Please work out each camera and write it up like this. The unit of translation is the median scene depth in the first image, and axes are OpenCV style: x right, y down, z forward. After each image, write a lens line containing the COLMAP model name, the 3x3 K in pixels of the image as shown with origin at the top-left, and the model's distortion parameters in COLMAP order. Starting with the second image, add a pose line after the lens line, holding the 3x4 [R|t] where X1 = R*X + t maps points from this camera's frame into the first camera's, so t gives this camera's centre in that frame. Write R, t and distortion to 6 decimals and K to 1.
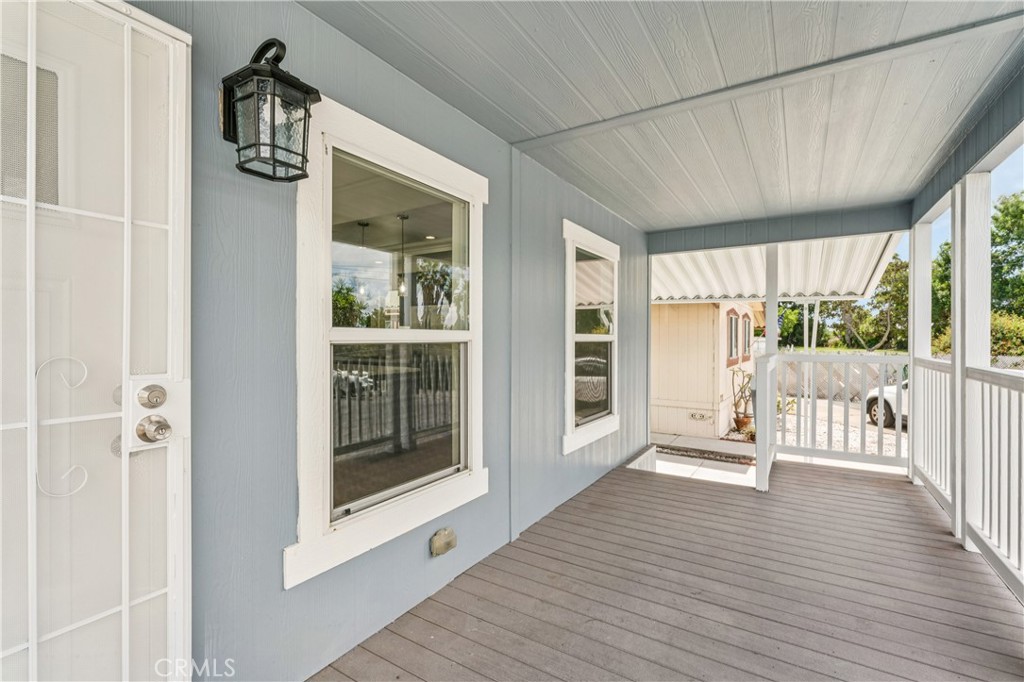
lens RADIAL K [[464.7, 0, 512.0], [0, 464.7, 341.0], [0, 0, 1]] dist [-0.001009, -0.000156]
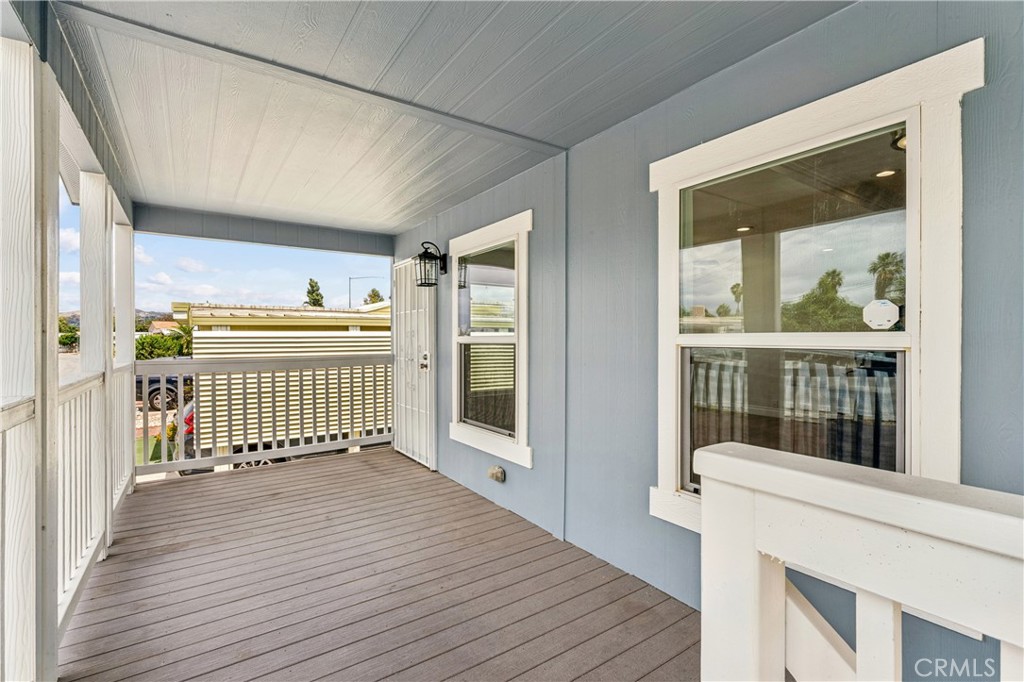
lens RADIAL K [[461.1, 0, 512.0], [0, 461.1, 341.0], [0, 0, 1]] dist [0.000428, 0.000018]
pose [[-0.391180, 0.001985, -0.920312, 1.077091], [-0.006283, 0.999969, 0.004827, -0.011562], [0.920293, 0.007670, -0.391155, 1.431885]]
